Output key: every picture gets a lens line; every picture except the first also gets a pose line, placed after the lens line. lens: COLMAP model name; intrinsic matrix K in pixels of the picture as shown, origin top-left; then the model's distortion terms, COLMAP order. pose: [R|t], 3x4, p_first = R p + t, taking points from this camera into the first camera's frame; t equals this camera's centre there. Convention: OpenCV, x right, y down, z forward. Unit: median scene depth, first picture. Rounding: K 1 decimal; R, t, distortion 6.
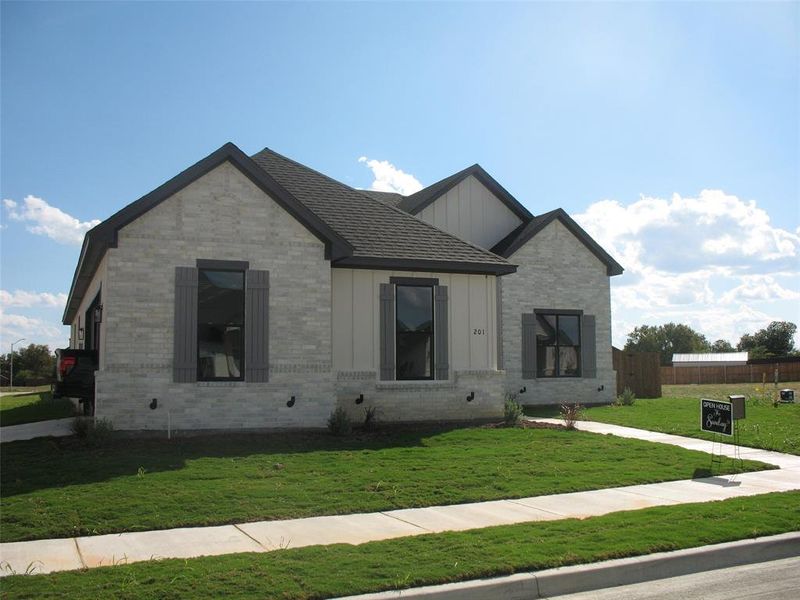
lens RADIAL K [[829.8, 0, 402.4], [0, 829.8, 284.1], [0, 0, 1]] dist [-0.183375, 0.209043]
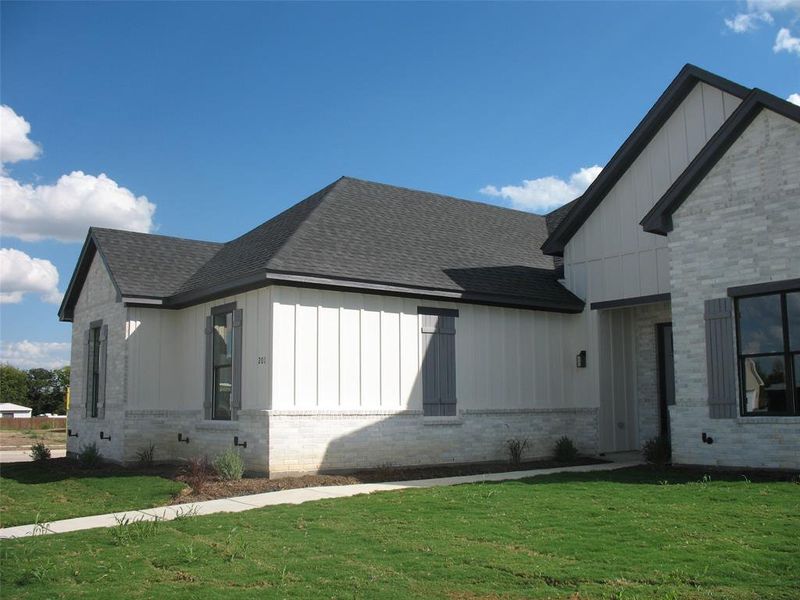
lens RADIAL K [[829.8, 0, 402.4], [0, 829.8, 284.1], [0, 0, 1]] dist [-0.183375, 0.209043]
pose [[0.234227, -0.138851, -0.962215, 0.628558], [0.112926, 0.986934, -0.114930, 0.064728], [0.965601, -0.081739, 0.246847, 0.668246]]
